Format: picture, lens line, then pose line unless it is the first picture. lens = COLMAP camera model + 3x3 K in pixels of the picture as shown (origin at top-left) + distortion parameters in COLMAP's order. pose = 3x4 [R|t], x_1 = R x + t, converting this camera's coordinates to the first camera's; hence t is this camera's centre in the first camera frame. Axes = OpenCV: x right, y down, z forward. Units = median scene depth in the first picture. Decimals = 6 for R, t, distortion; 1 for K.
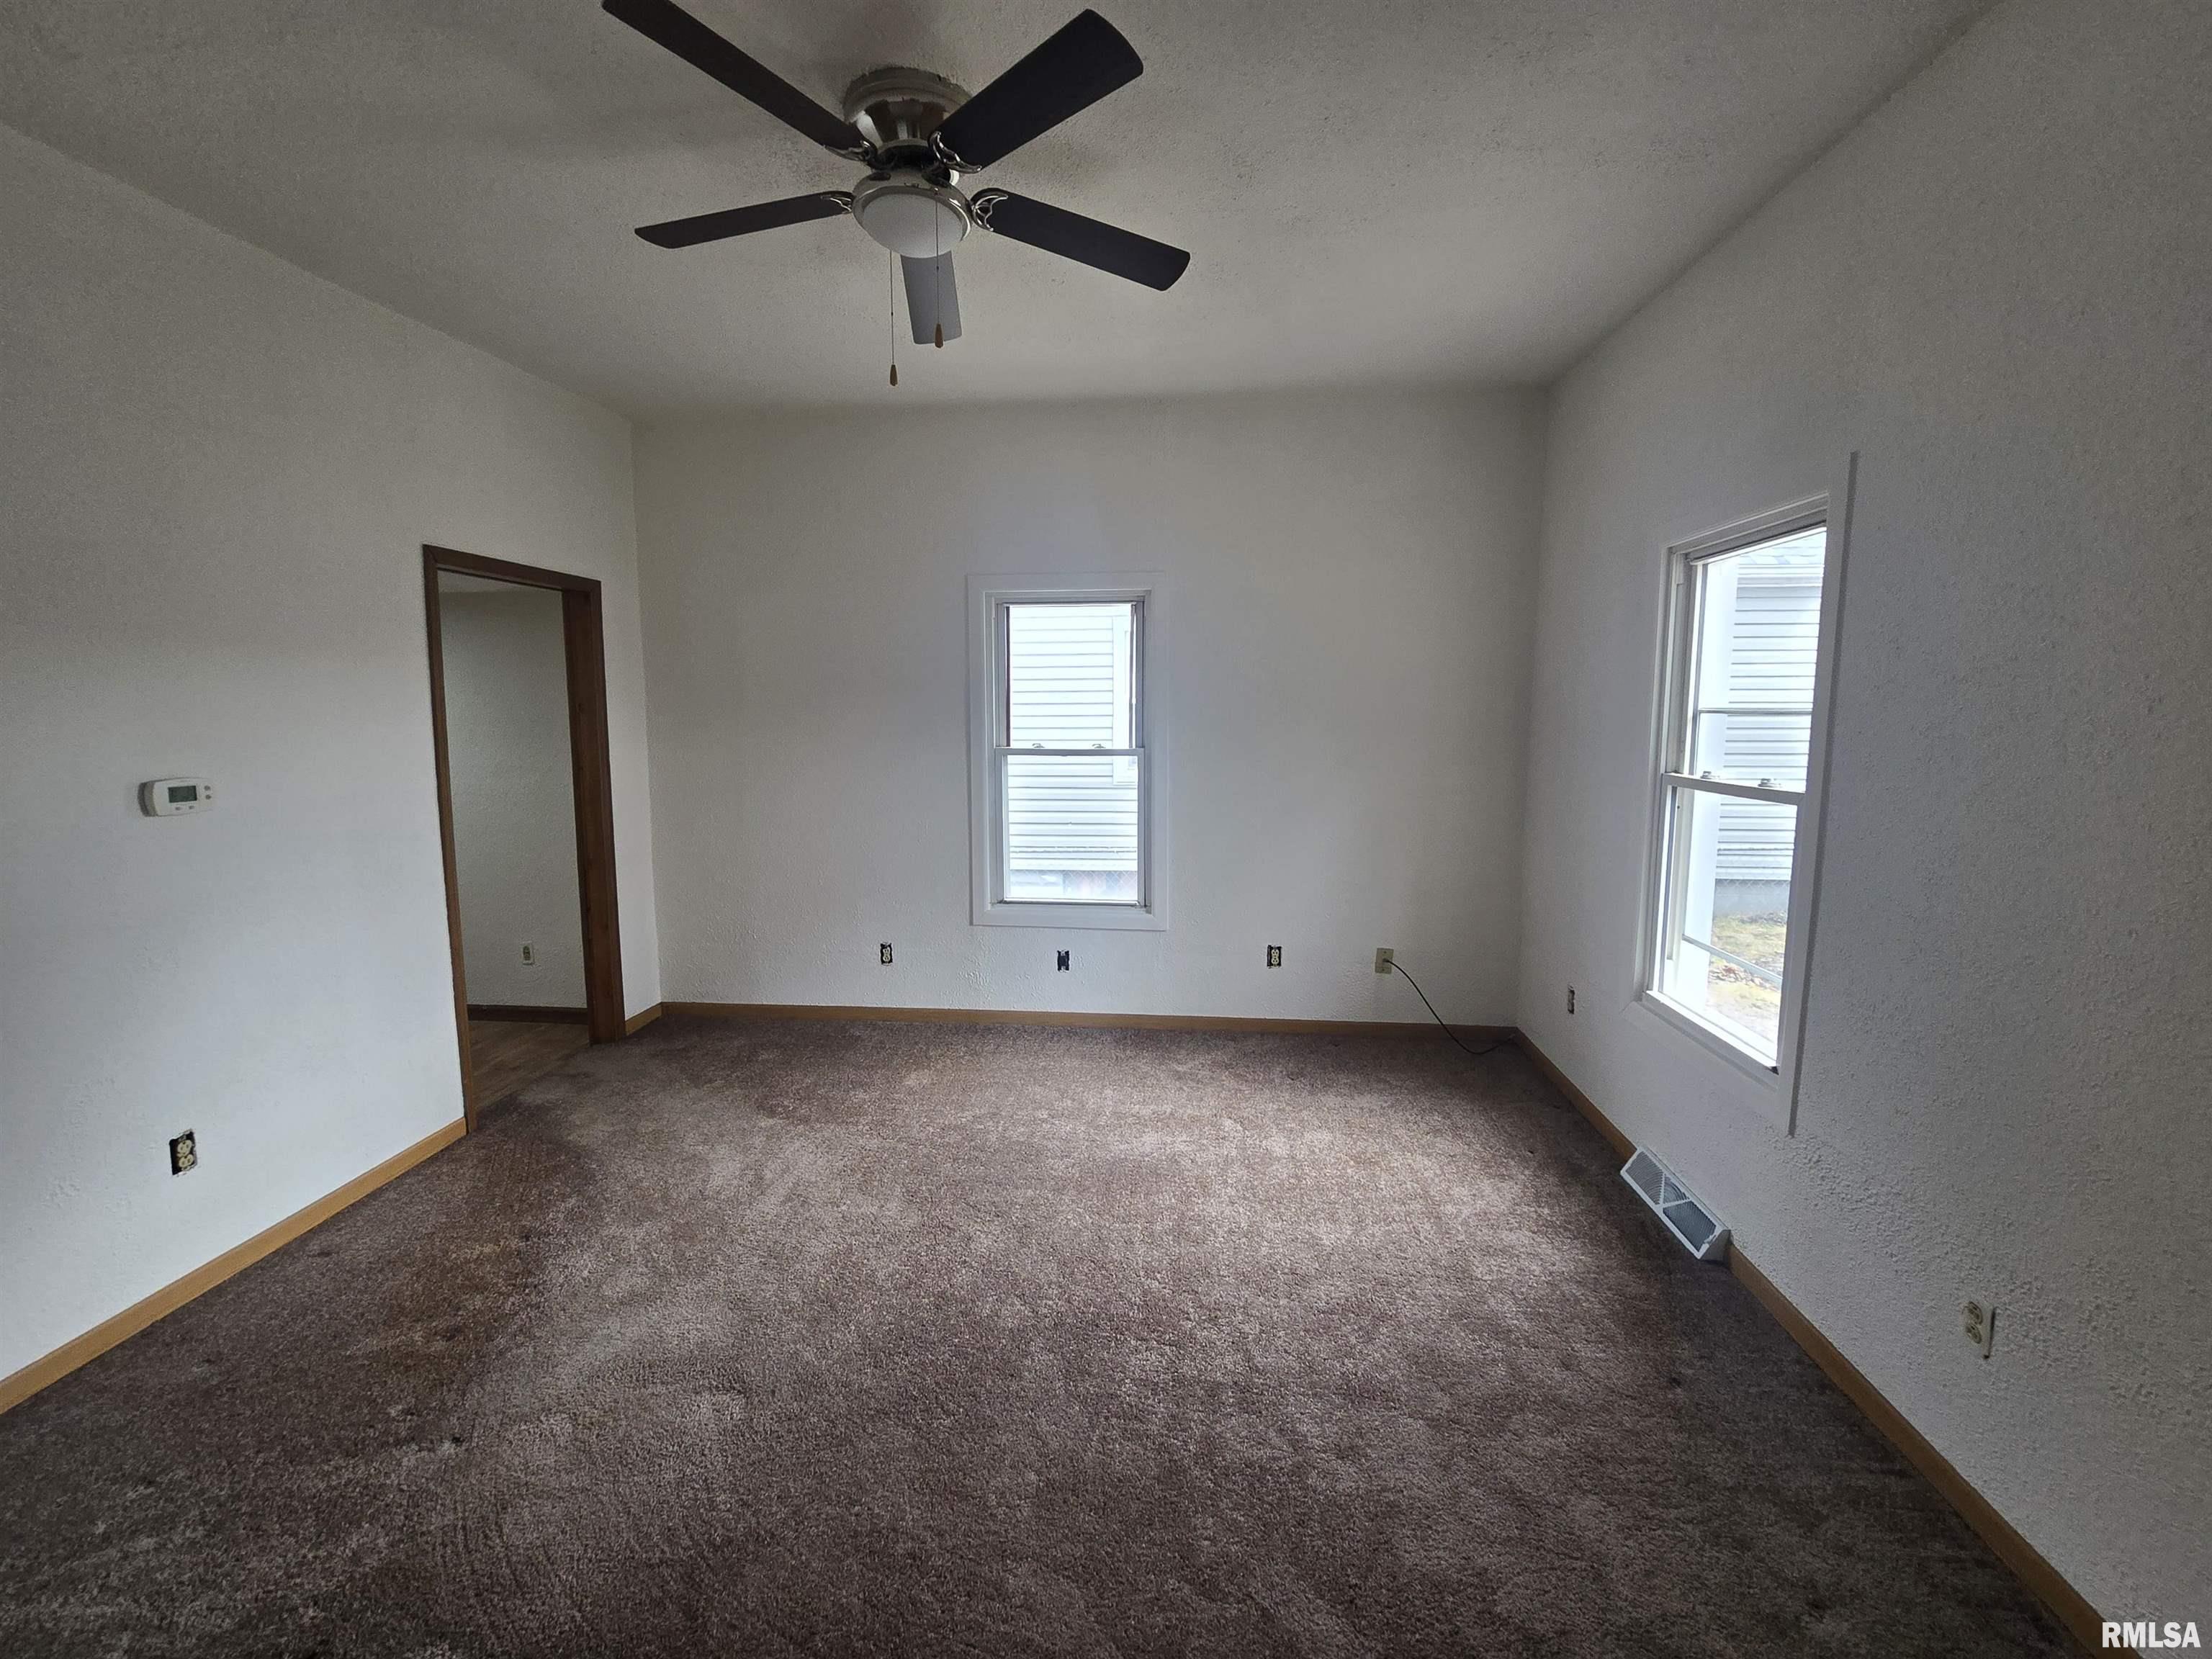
lens RADIAL K [[900.6, 0, 1107.0], [0, 900.6, 822.0], [0, 0, 1]] dist [-0.002336, -0.000263]
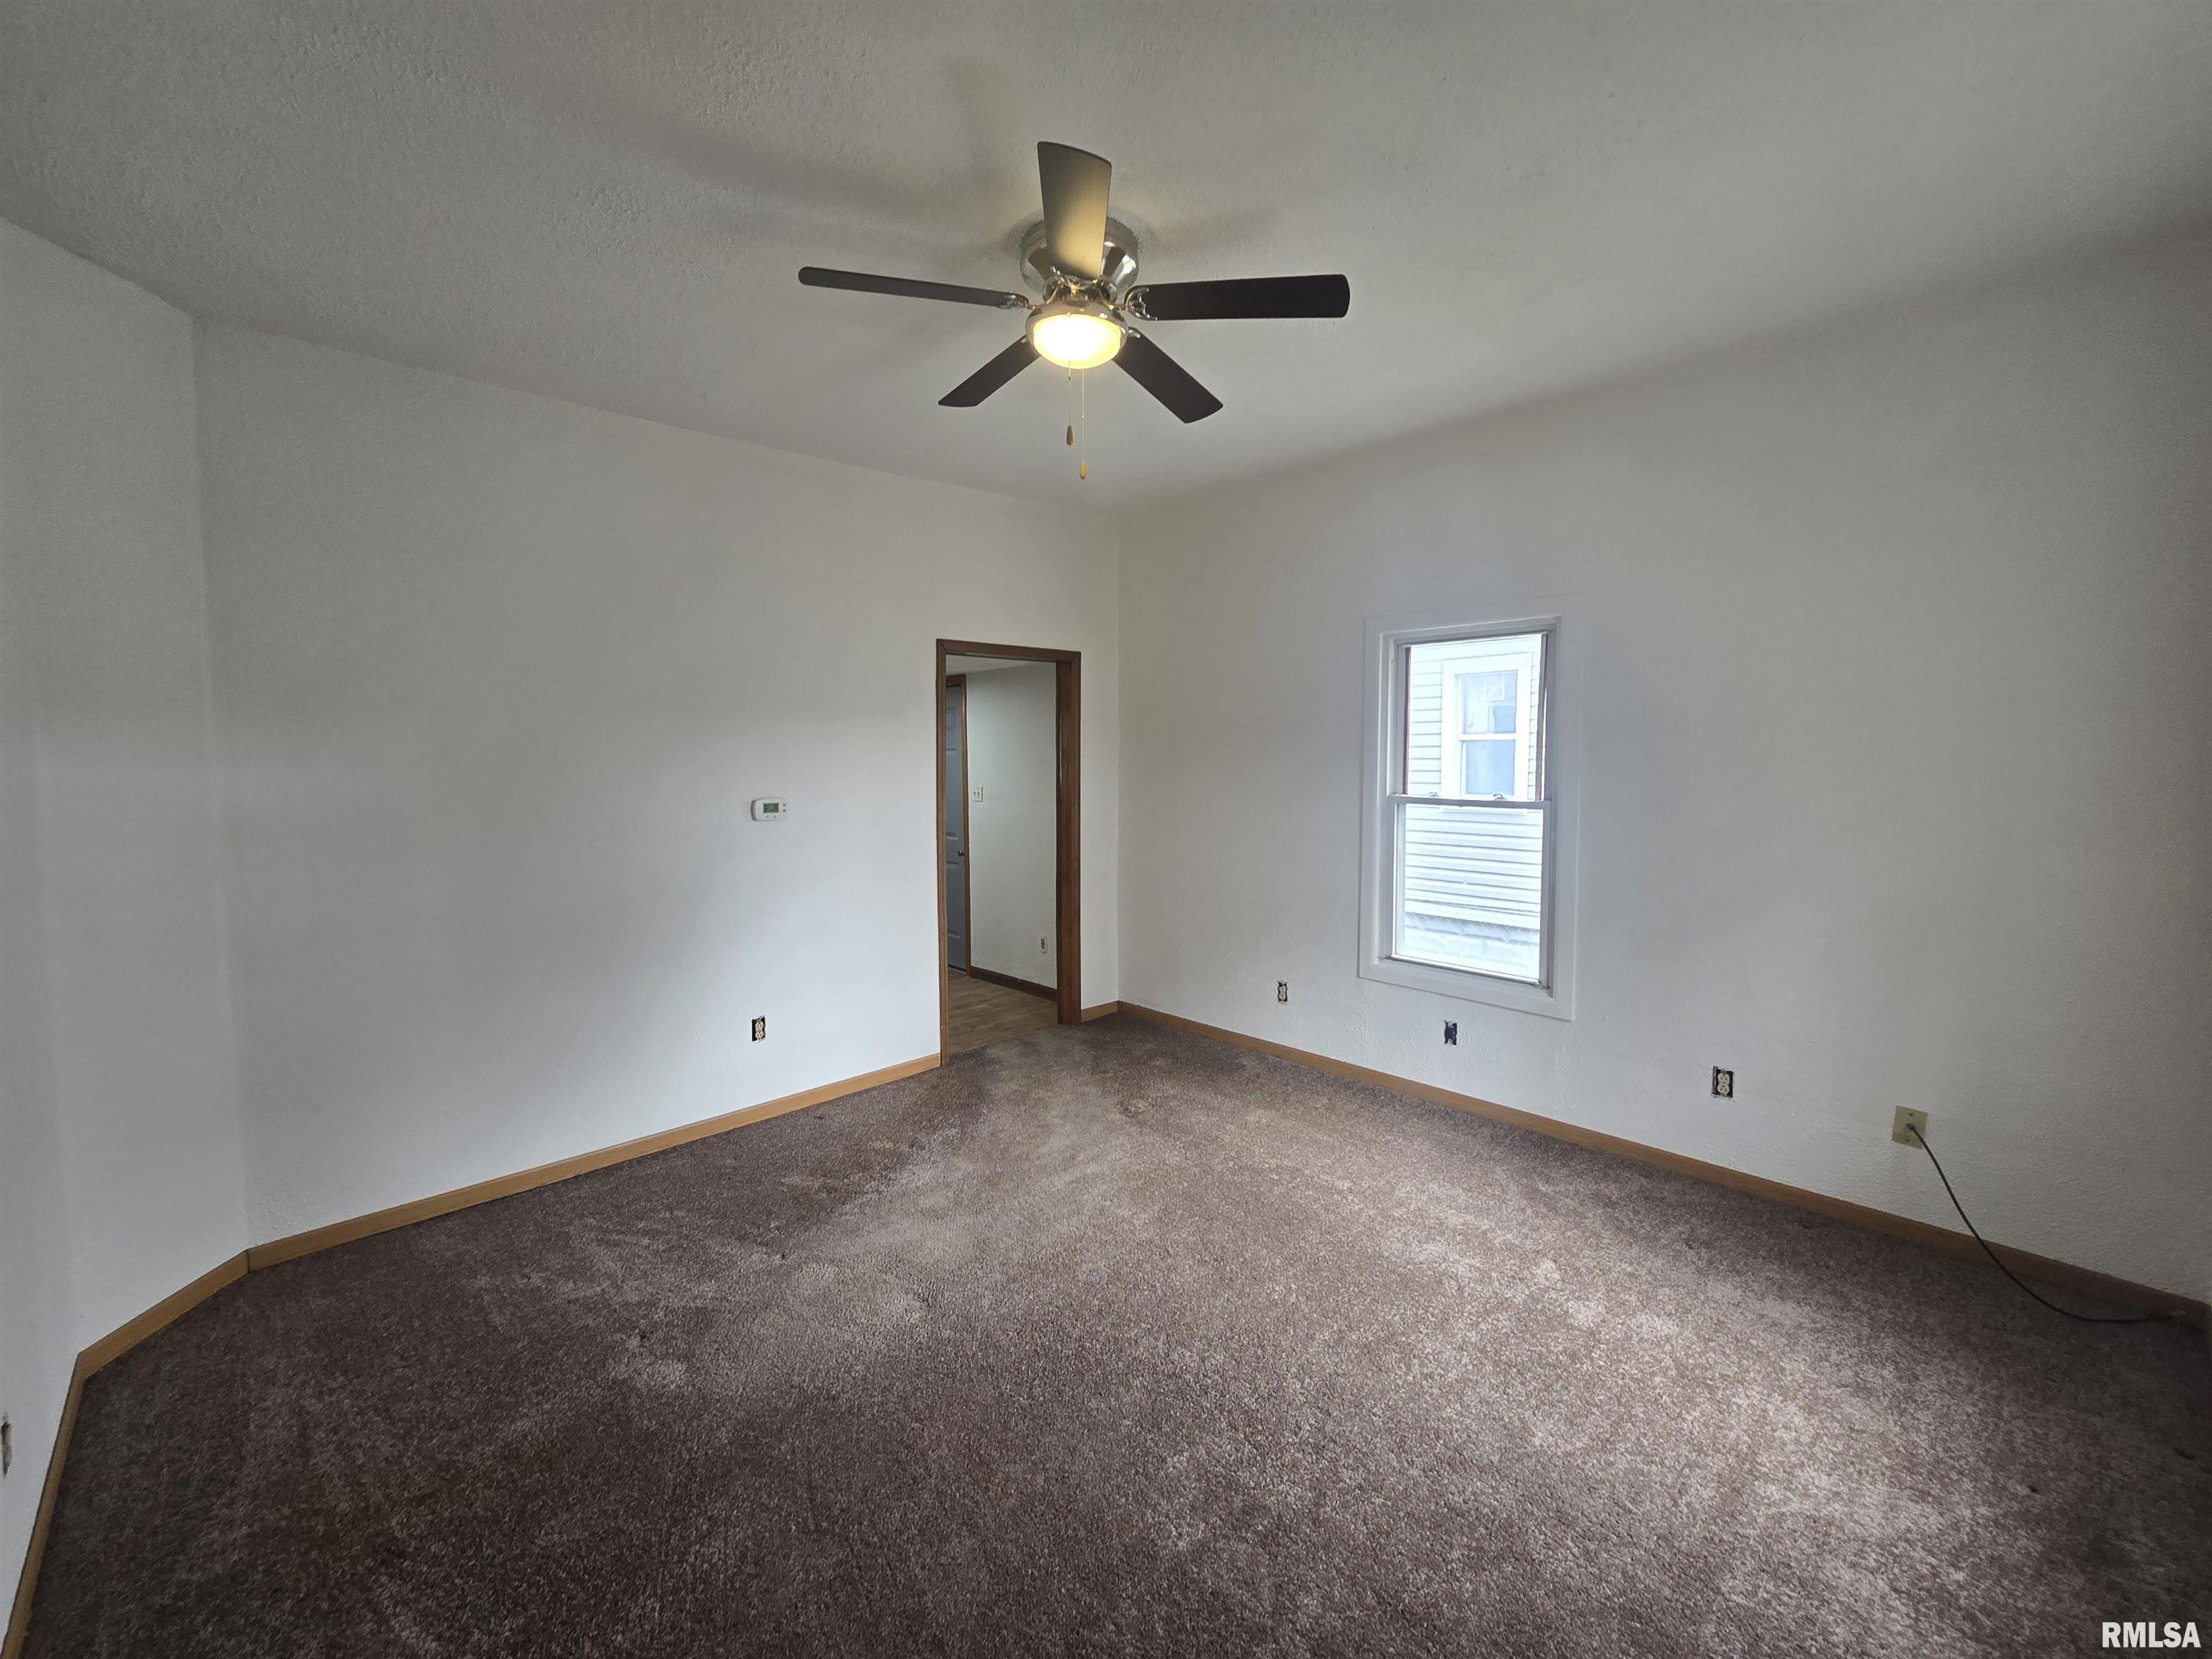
lens RADIAL K [[900.6, 0, 1115.3], [0, 900.6, 824.1], [0, 0, 1]] dist [-0.002336, -0.000263]
pose [[0.762646, 0.052828, -0.644655, 0.341155], [-0.079656, 0.996743, -0.012554, -0.021033], [0.641893, 0.060926, 0.764370, 0.107081]]
